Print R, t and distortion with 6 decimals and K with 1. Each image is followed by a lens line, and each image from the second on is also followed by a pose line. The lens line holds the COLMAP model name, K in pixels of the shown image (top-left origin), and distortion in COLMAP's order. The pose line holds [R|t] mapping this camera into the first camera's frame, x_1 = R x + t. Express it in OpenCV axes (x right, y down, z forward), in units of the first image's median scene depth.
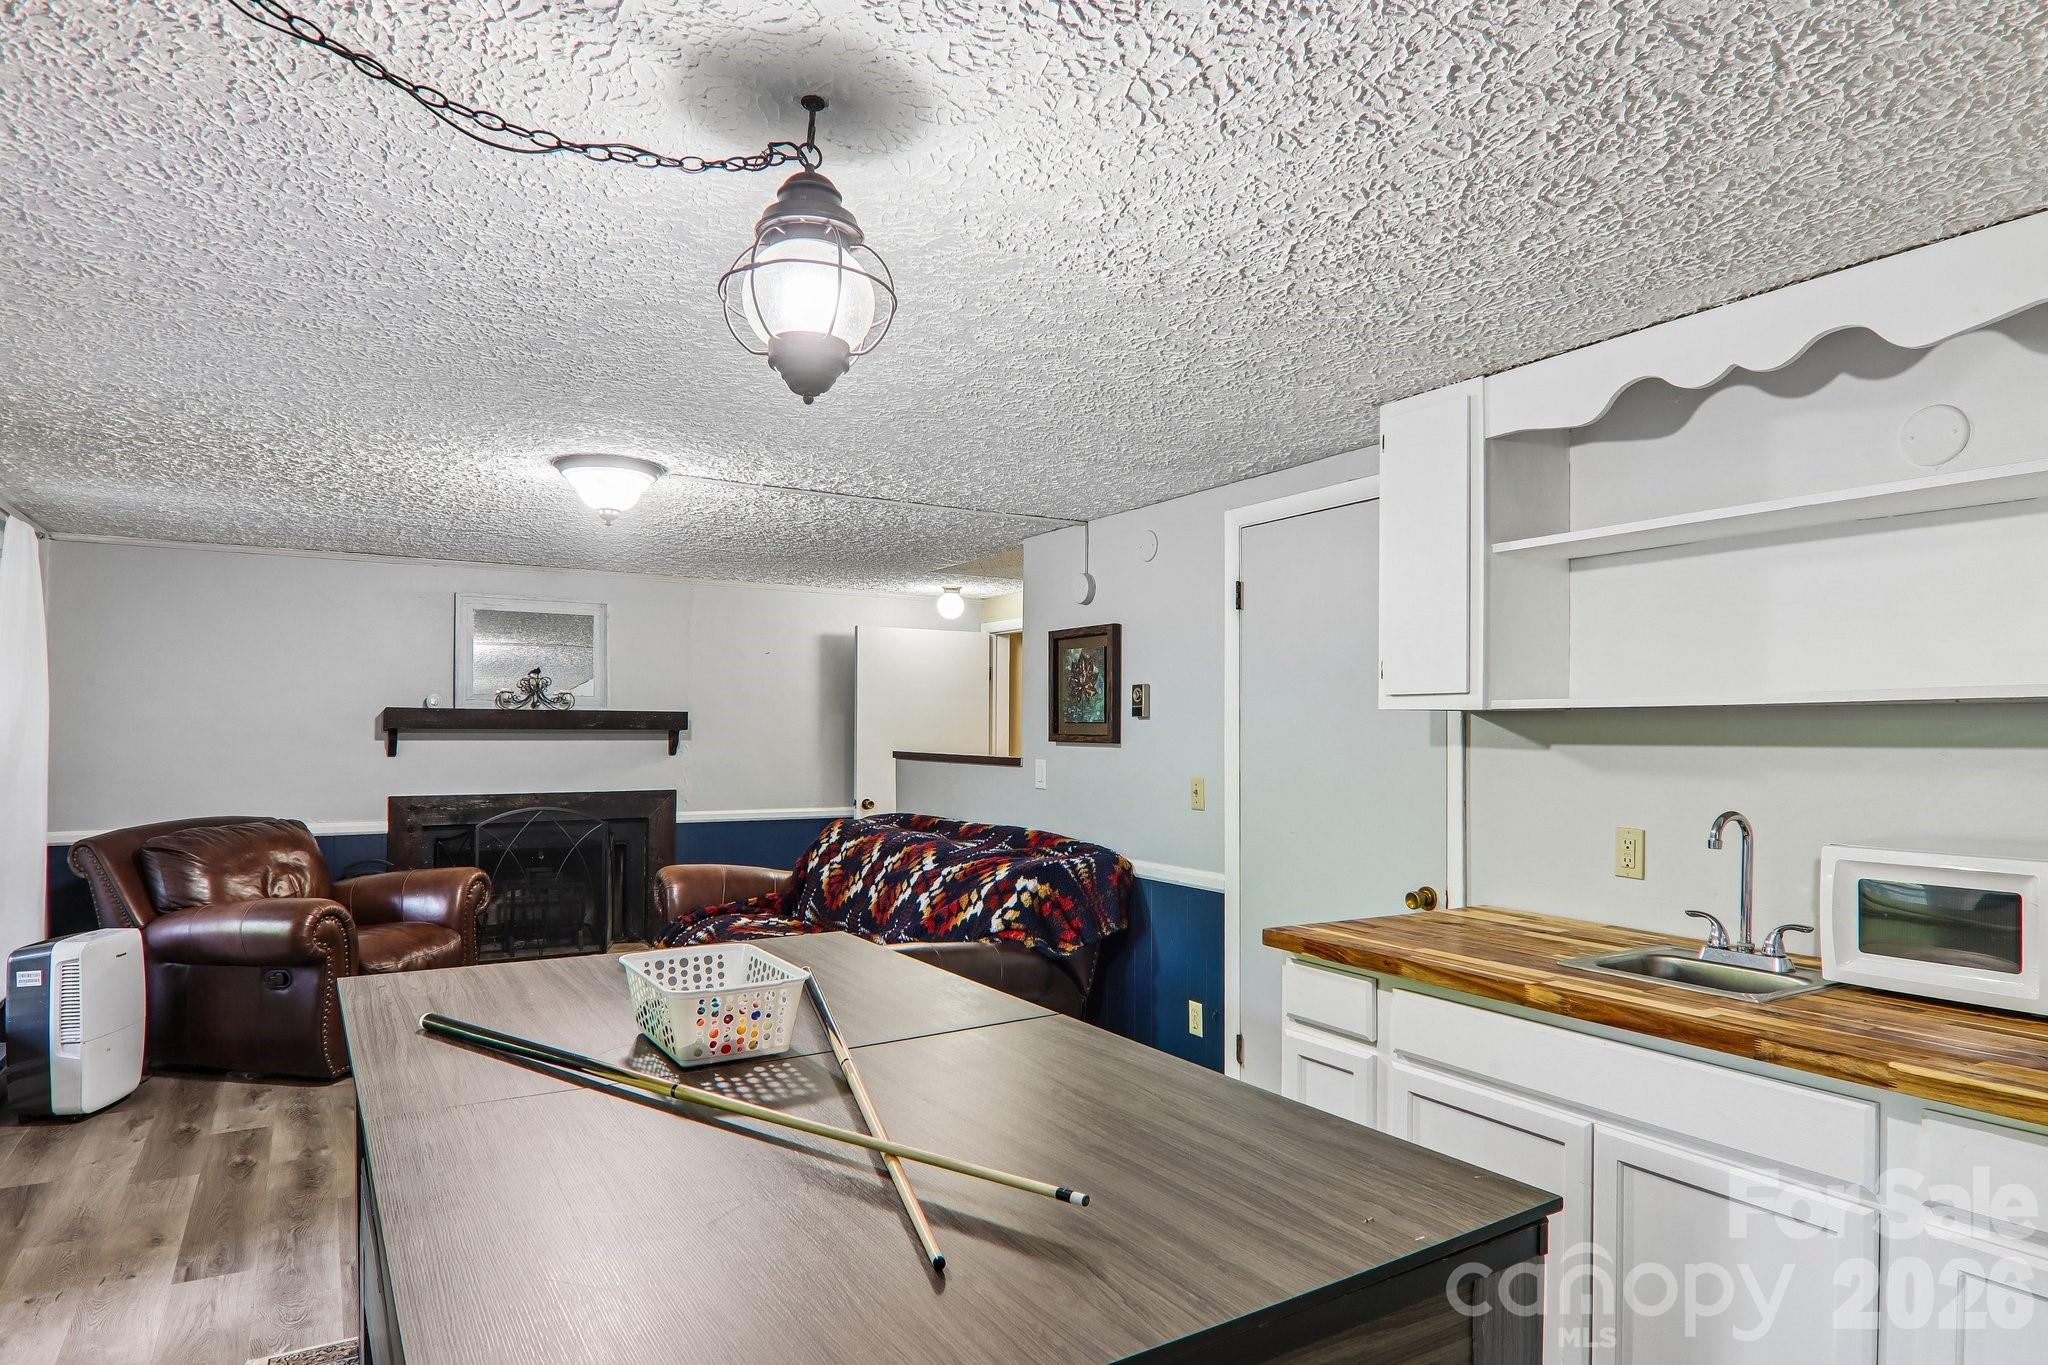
lens RADIAL K [[1162.9, 0, 1032.5], [0, 1162.9, 715.2], [0, 0, 1]] dist [0.011519, -0.021775]
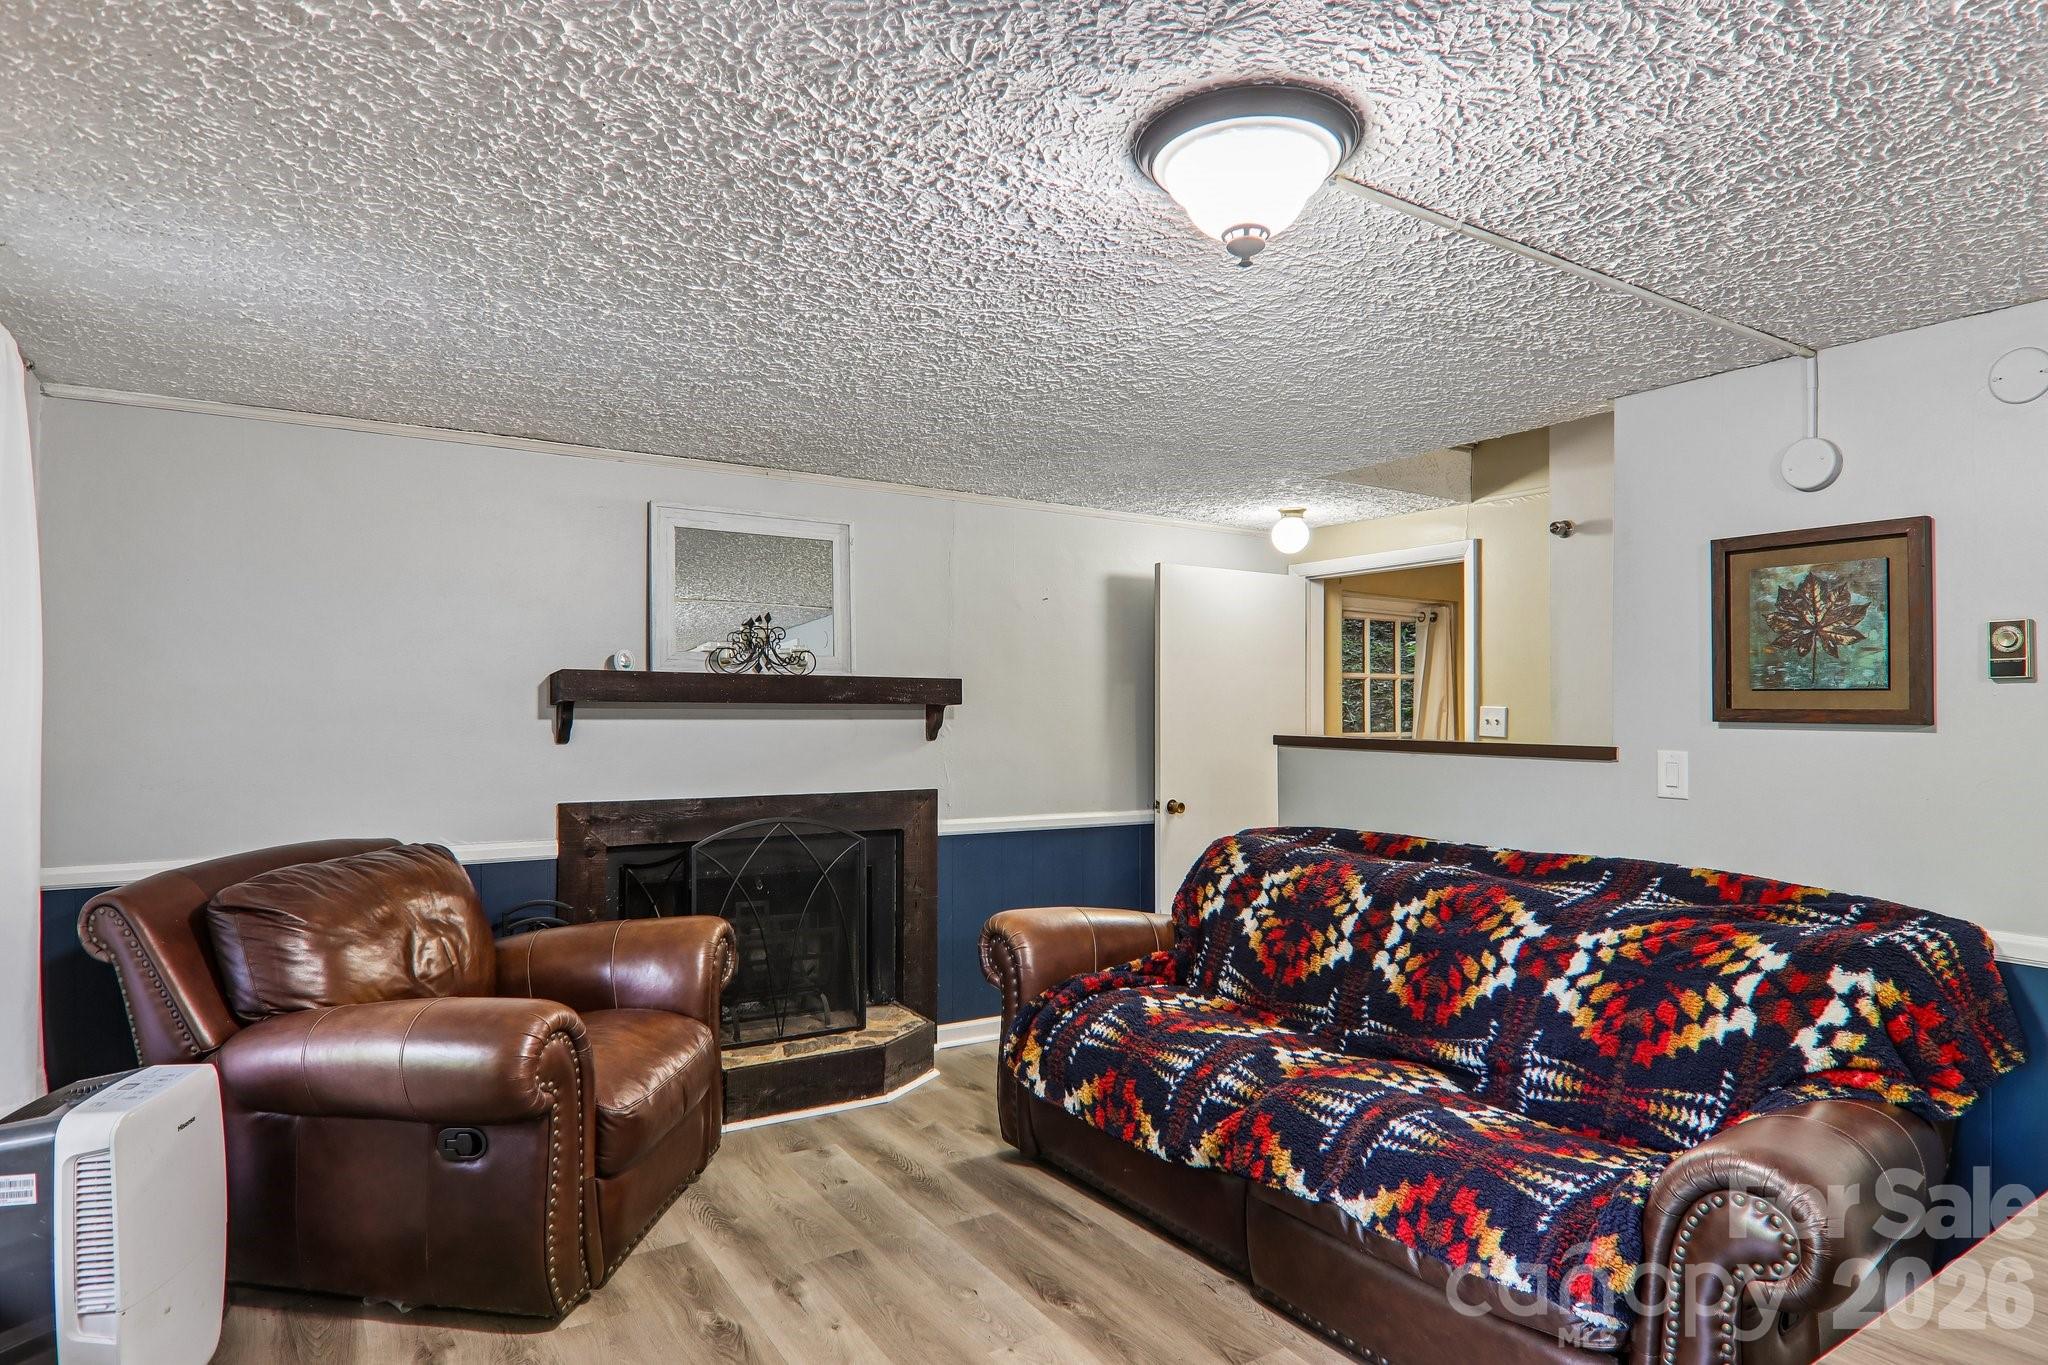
lens RADIAL K [[1138.3, 0, 1027.9], [0, 1138.3, 711.4], [0, 0, 1]] dist [0.009849, -0.020144]
pose [[0.999878, 0.000441, 0.015593, -0.375979], [-0.000662, 0.999899, 0.014176, 0.009792], [-0.015585, -0.014185, 0.999778, 0.439567]]
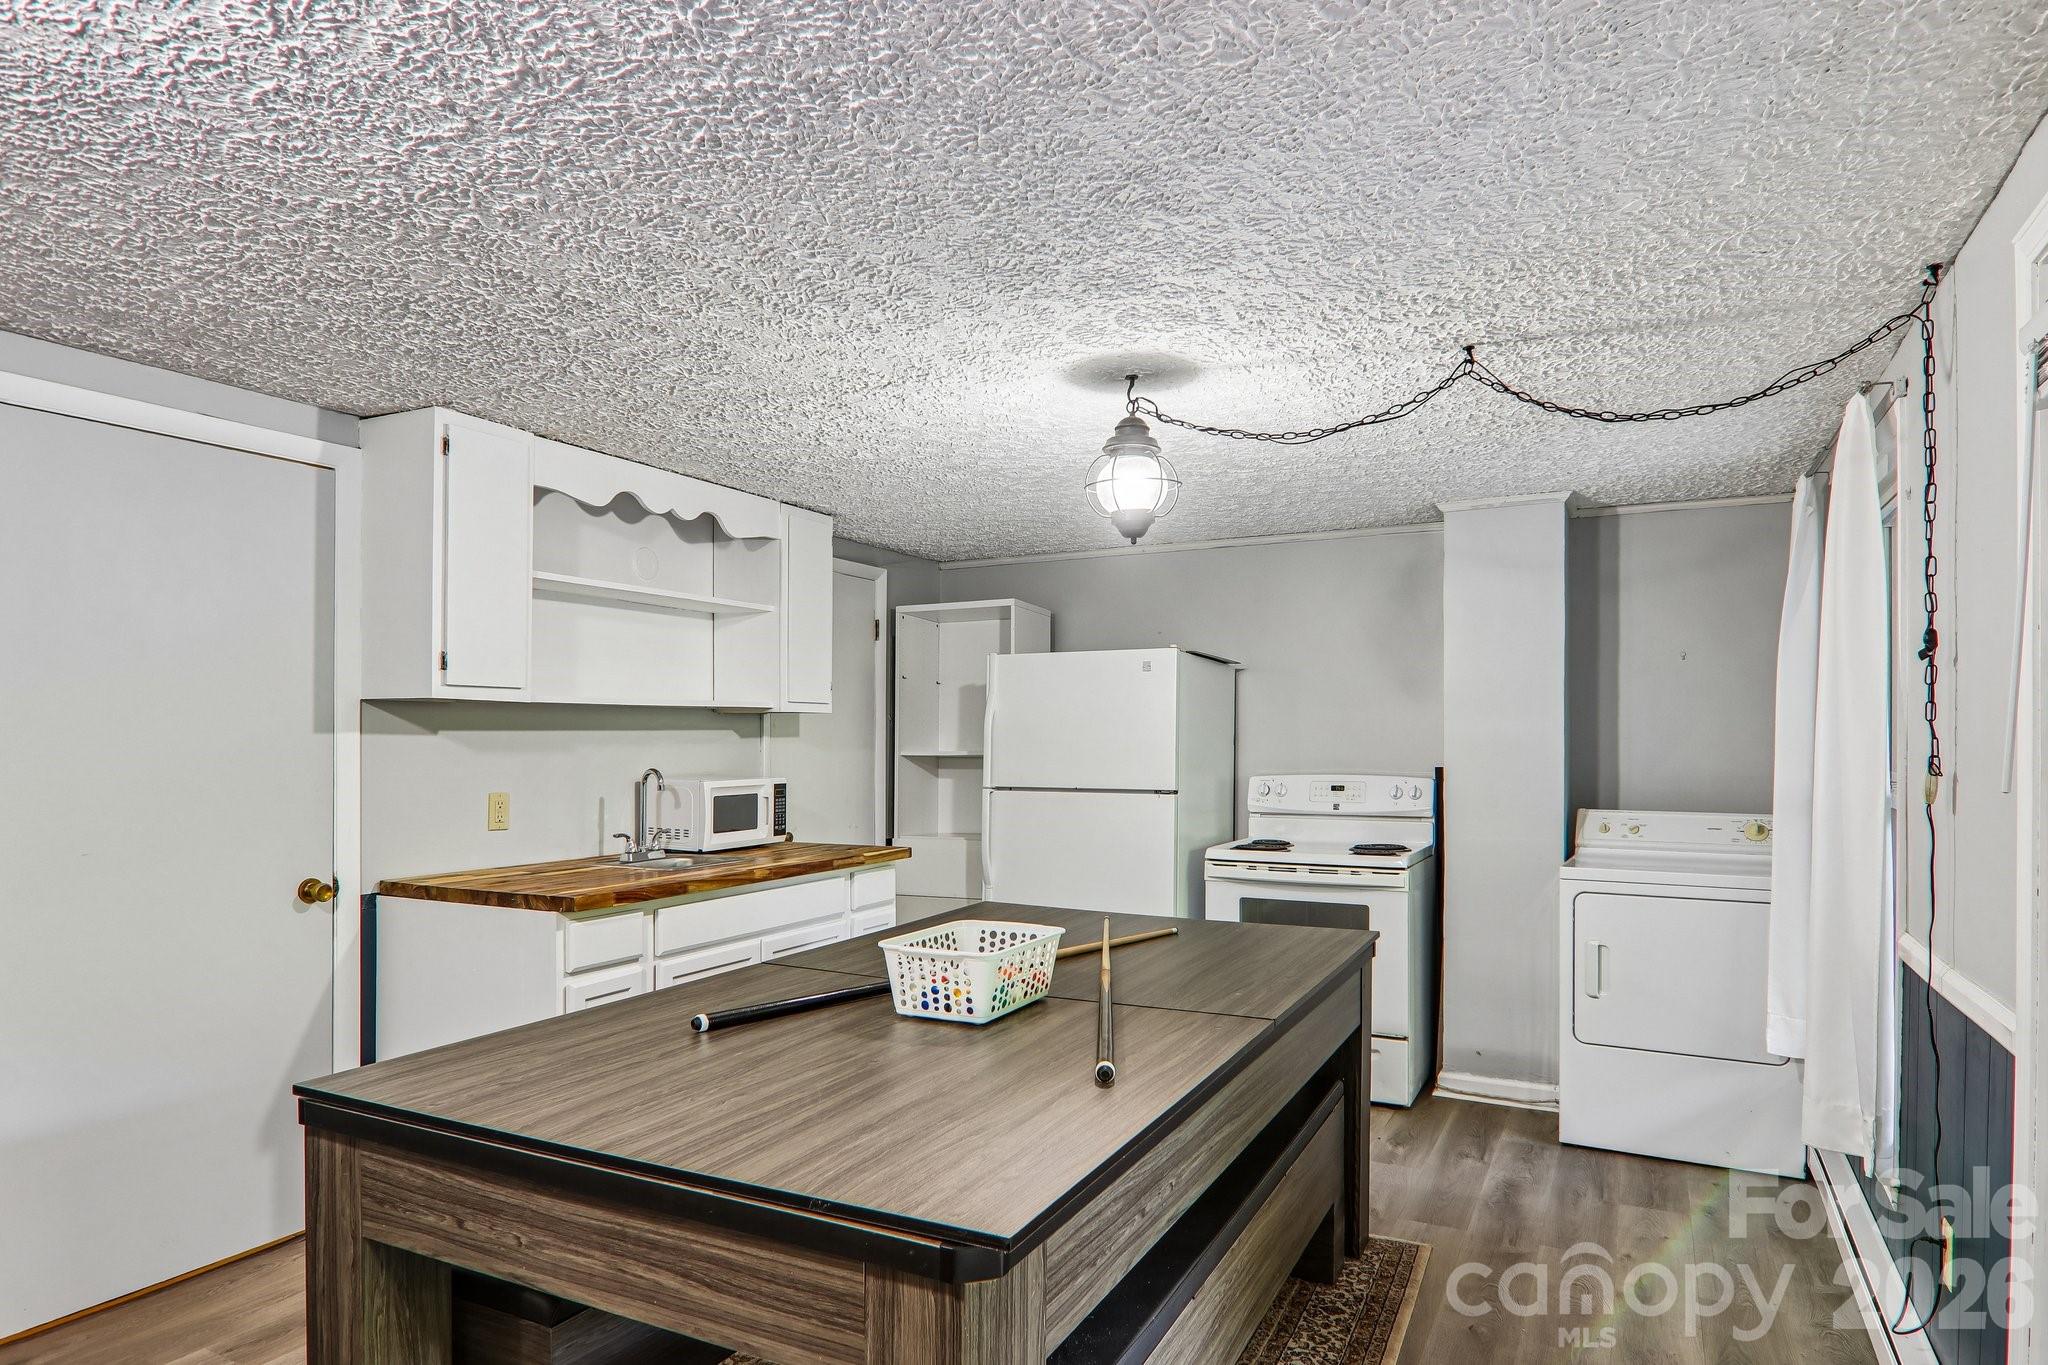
lens RADIAL K [[1162.9, 0, 1032.5], [0, 1162.9, 715.2], [0, 0, 1]] dist [0.011519, -0.021775]
pose [[-0.532096, 0.002803, 0.846679, -0.549676], [-0.019658, 0.999684, -0.015663, 0.010320], [-0.846456, -0.024979, -0.531873, 0.701899]]
